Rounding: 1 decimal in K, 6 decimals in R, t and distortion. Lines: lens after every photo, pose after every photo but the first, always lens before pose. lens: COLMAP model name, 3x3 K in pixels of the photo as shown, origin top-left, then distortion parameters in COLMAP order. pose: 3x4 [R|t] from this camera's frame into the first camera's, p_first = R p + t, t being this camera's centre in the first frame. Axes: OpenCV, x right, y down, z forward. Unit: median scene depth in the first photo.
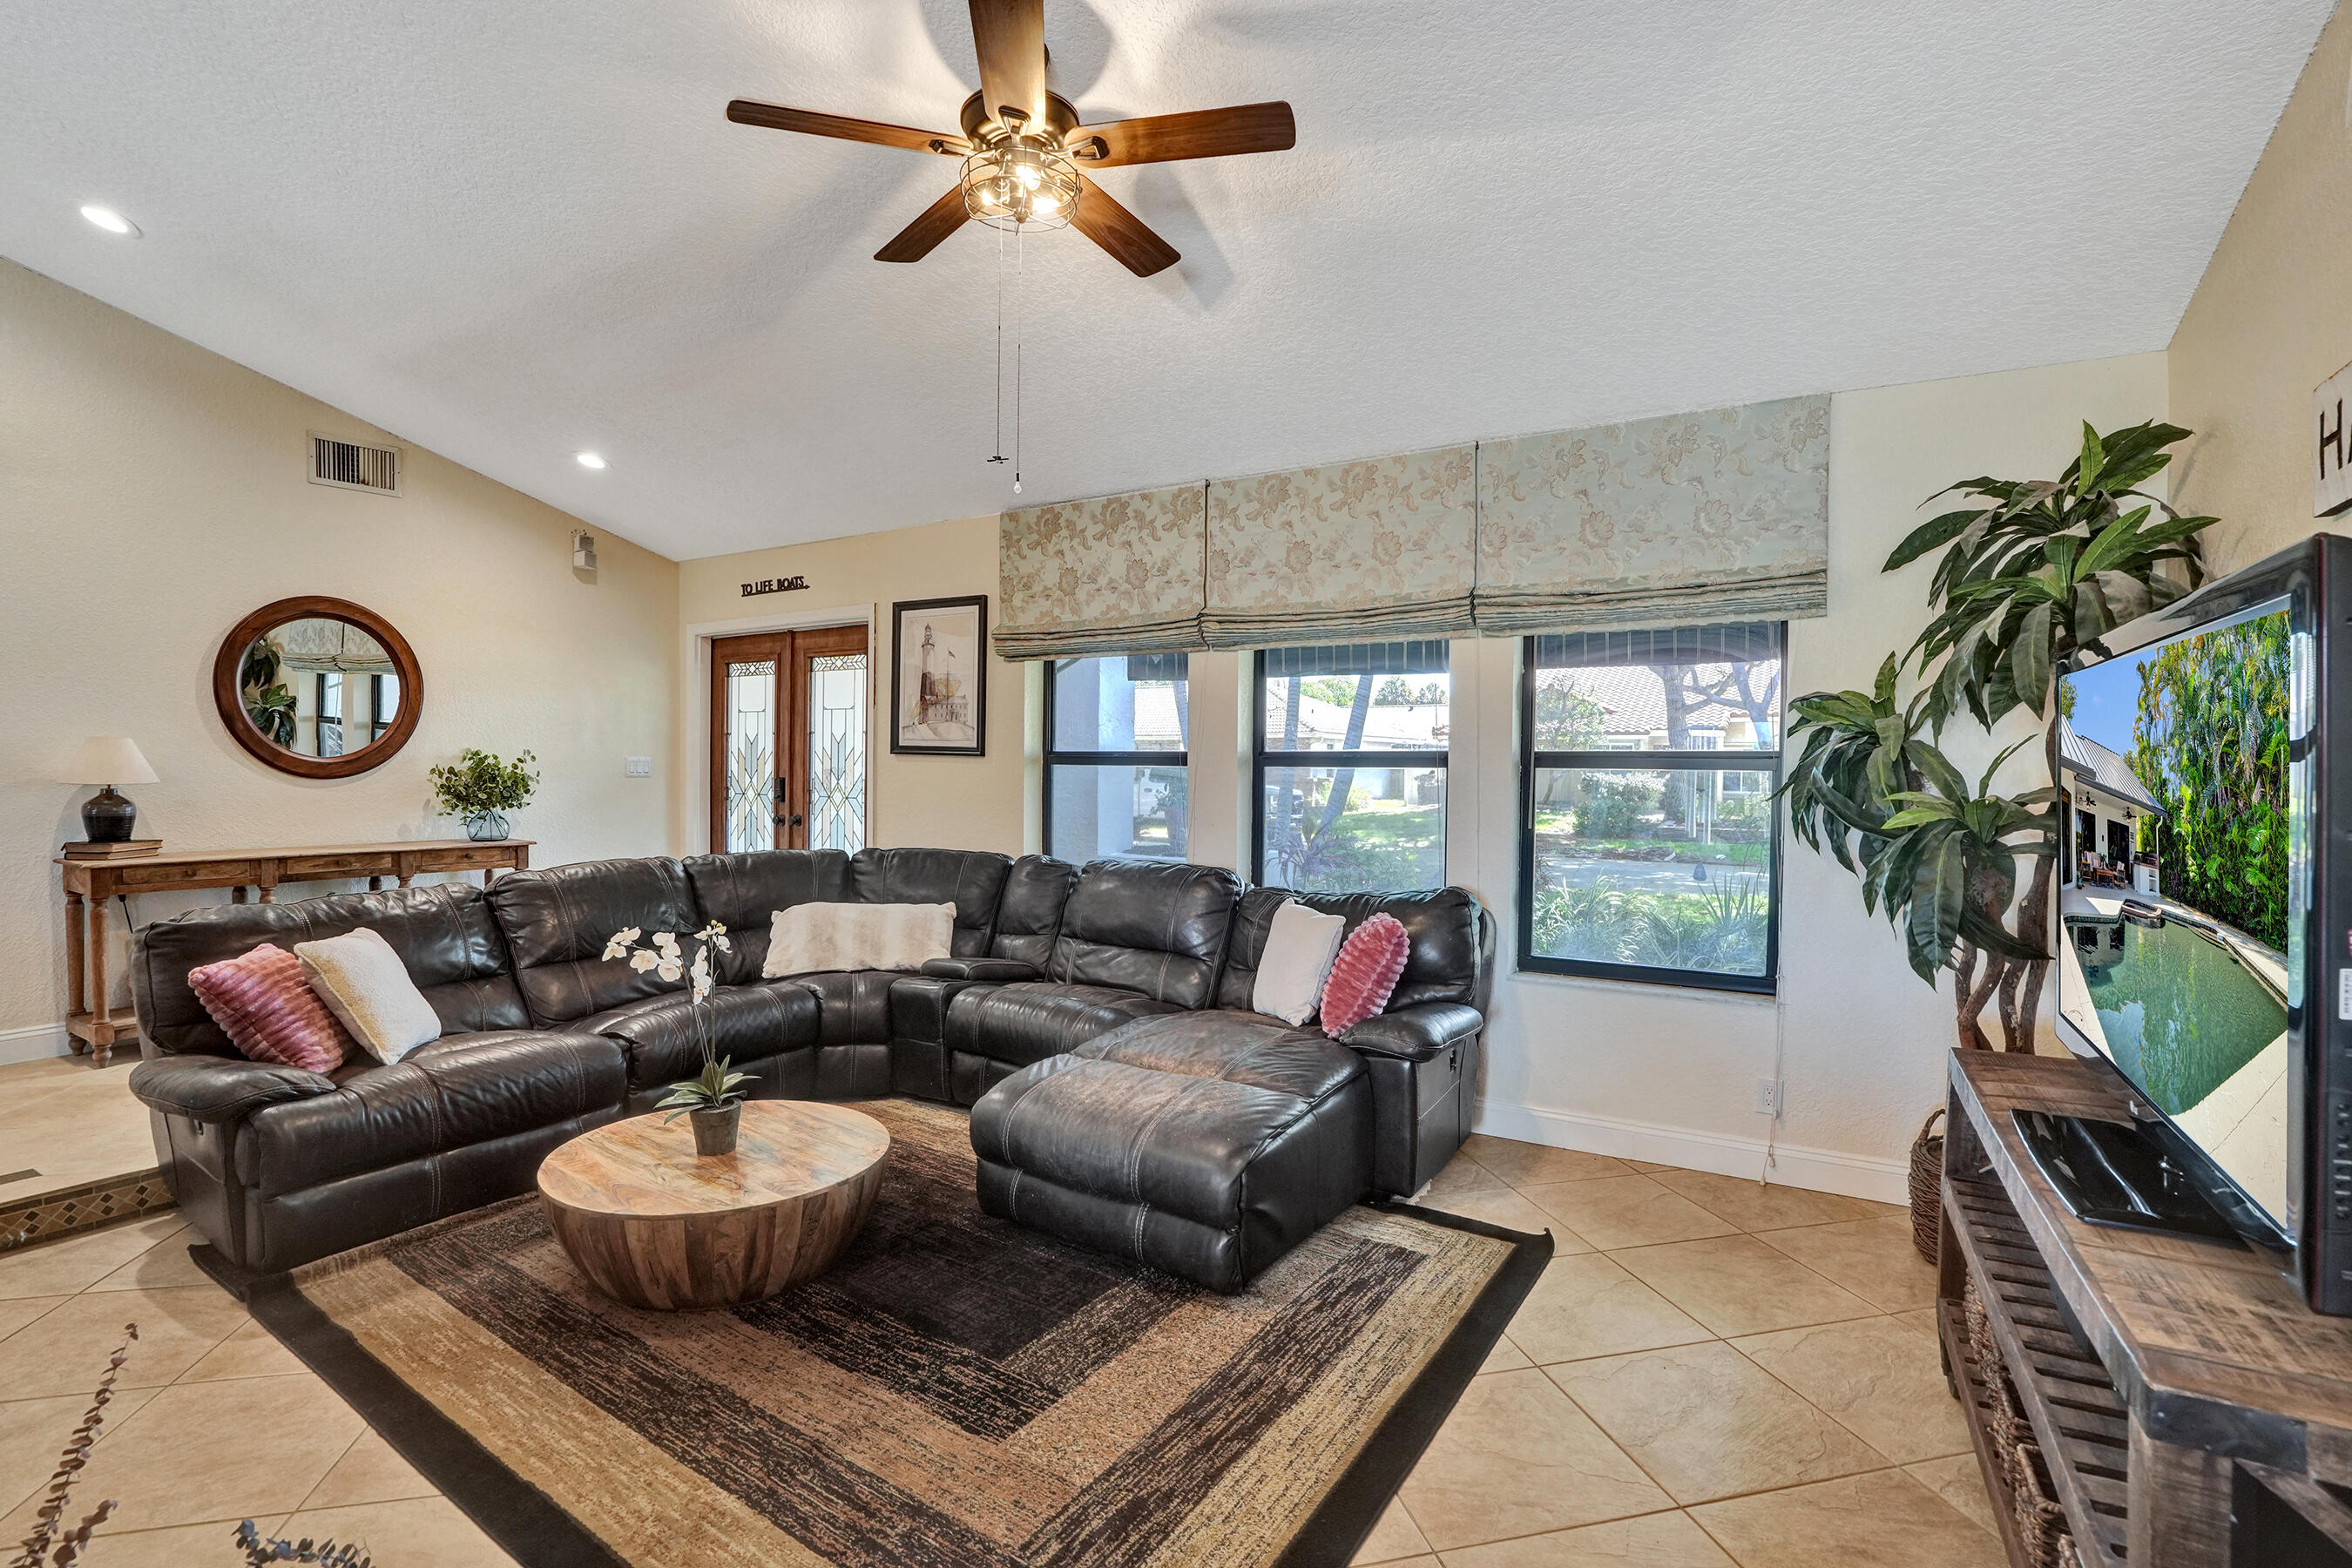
lens RADIAL K [[1095.0, 0, 1175.5], [0, 1095.0, 793.3], [0, 0, 1]] dist [-0.070369, 0.026987]
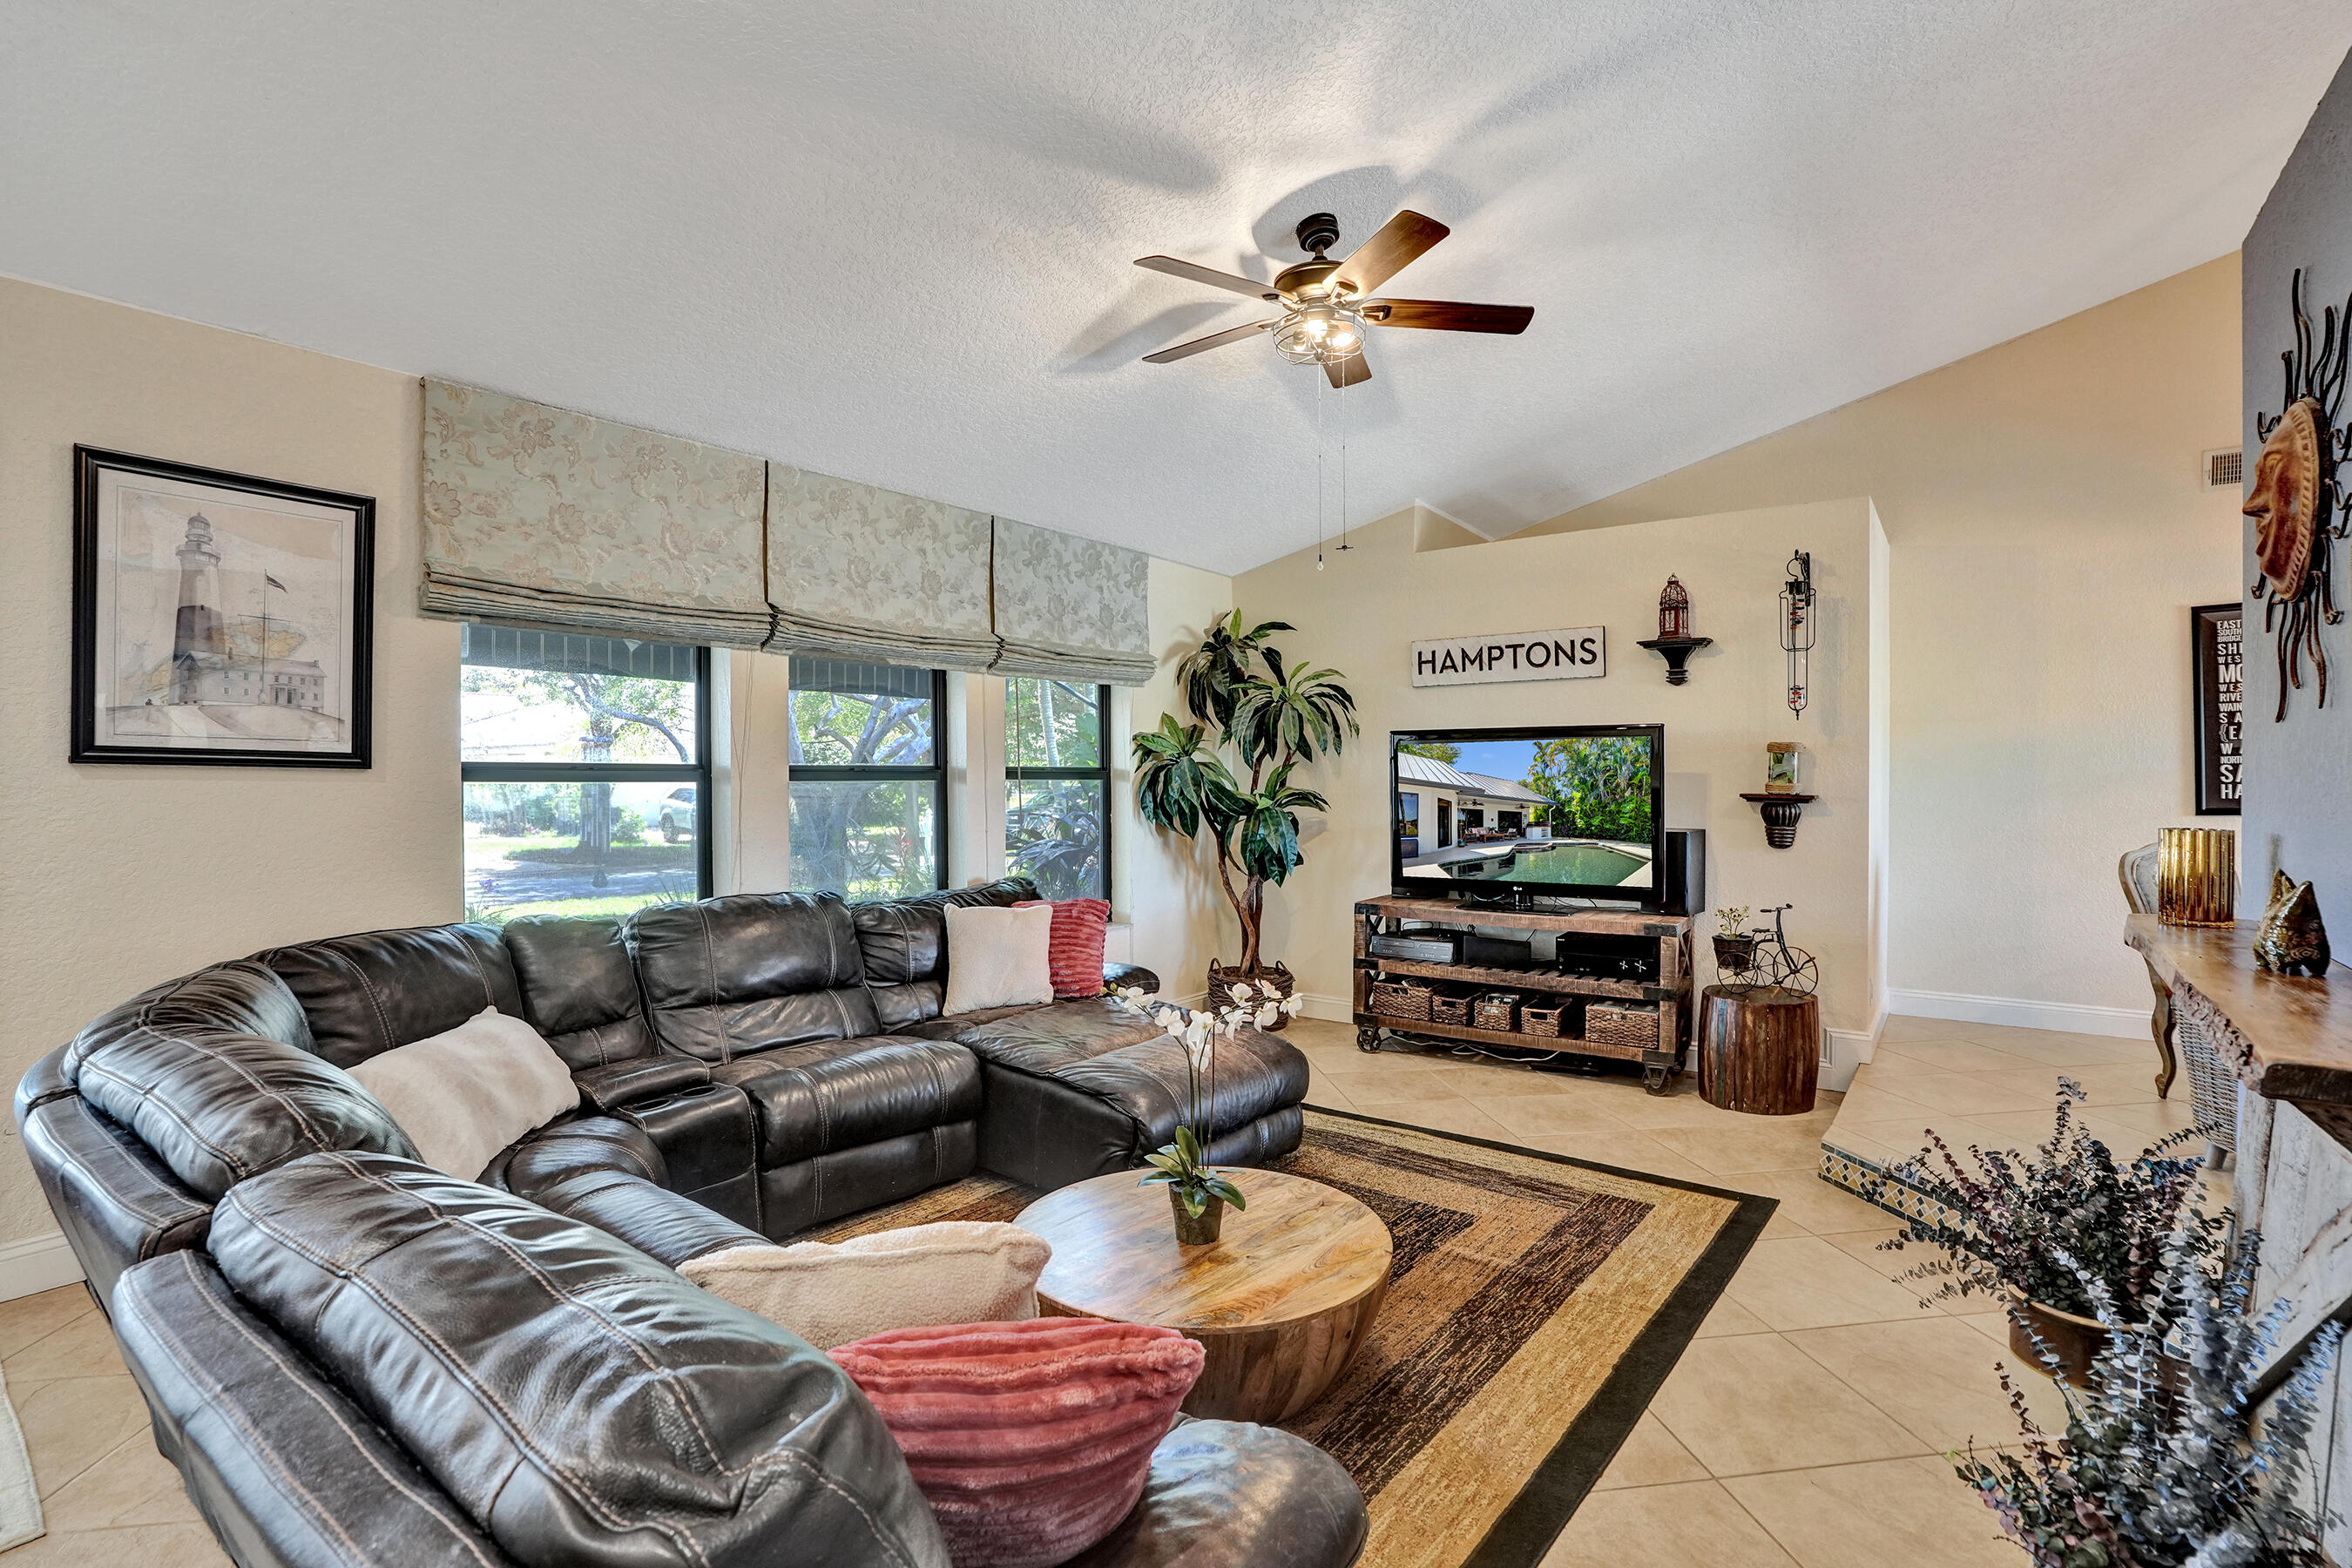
lens RADIAL K [[1095.0, 0, 1169.1], [0, 1095.0, 785.2], [0, 0, 1]] dist [-0.070369, 0.026987]
pose [[0.095445, -0.014623, 0.995327, -0.946187], [0.029022, 0.999508, 0.011901, -0.026368], [-0.995012, 0.027750, 0.095822, 0.690160]]
